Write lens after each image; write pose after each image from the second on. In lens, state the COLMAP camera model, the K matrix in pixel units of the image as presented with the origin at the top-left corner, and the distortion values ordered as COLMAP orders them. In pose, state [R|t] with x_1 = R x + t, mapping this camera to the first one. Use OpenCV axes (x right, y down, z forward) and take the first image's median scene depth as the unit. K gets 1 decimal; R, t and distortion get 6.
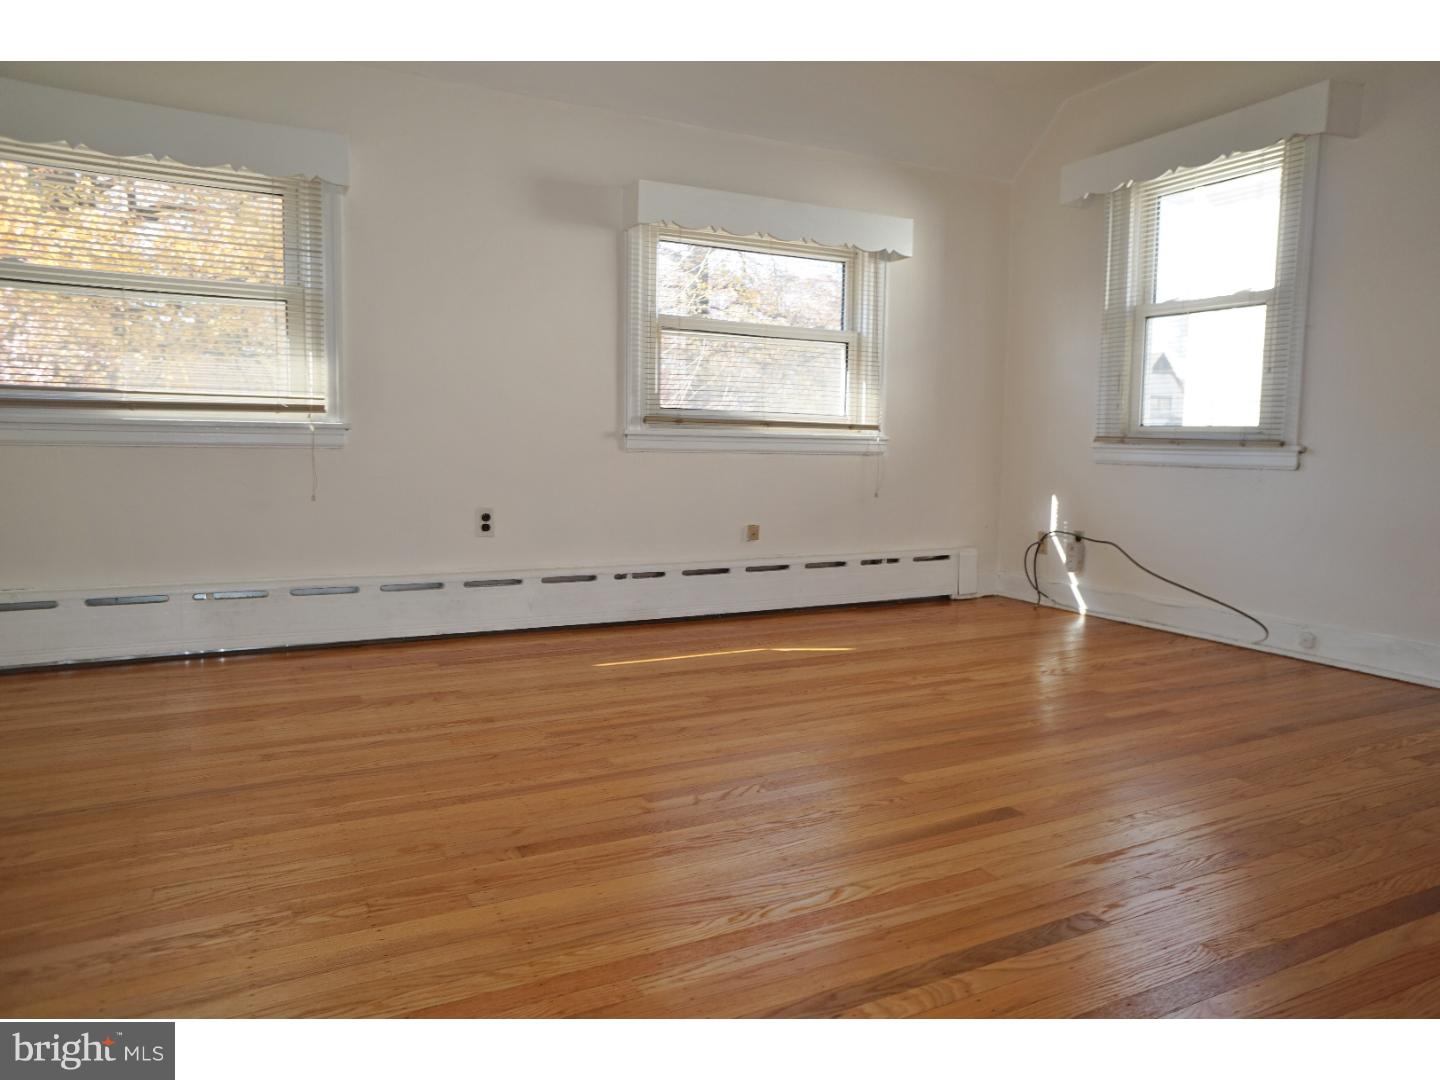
lens RADIAL K [[986.9, 0, 724.5], [0, 986.9, 531.8], [0, 0, 1]] dist [-0.075344, 0.101550]
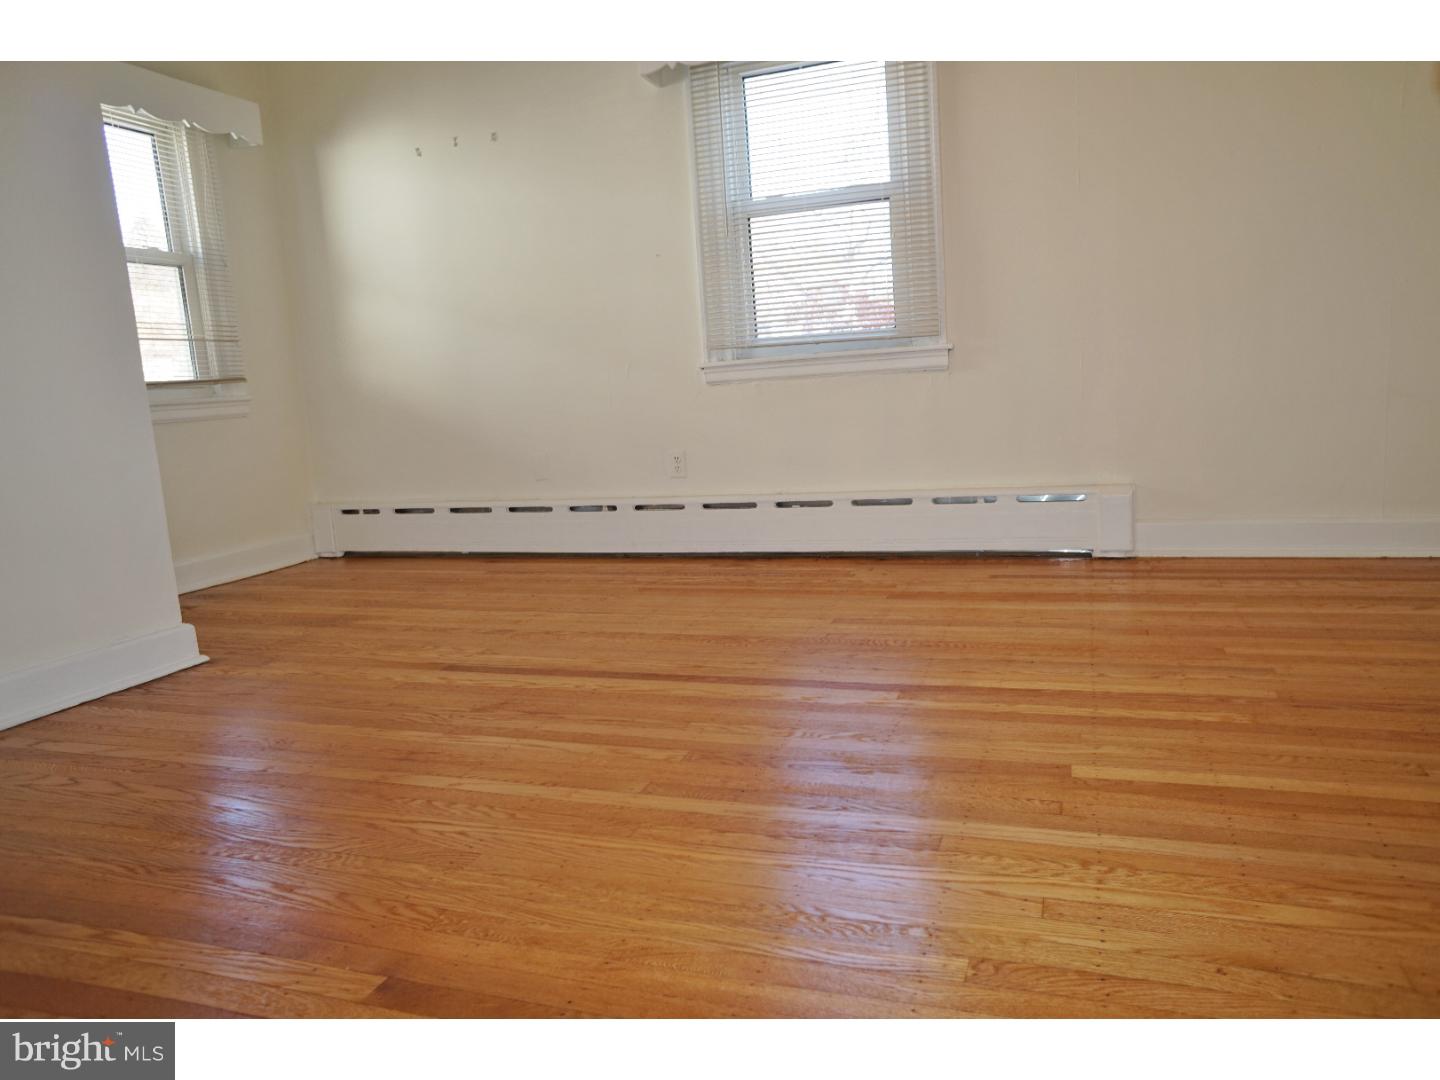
lens RADIAL K [[986.9, 0, 724.5], [0, 986.9, 531.8], [0, 0, 1]] dist [-0.075344, 0.101550]
pose [[0.678740, 0.060581, -0.731876, 0.634025], [0.012883, 0.995456, 0.094347, -0.020372], [0.734266, -0.073466, 0.674875, 0.403208]]
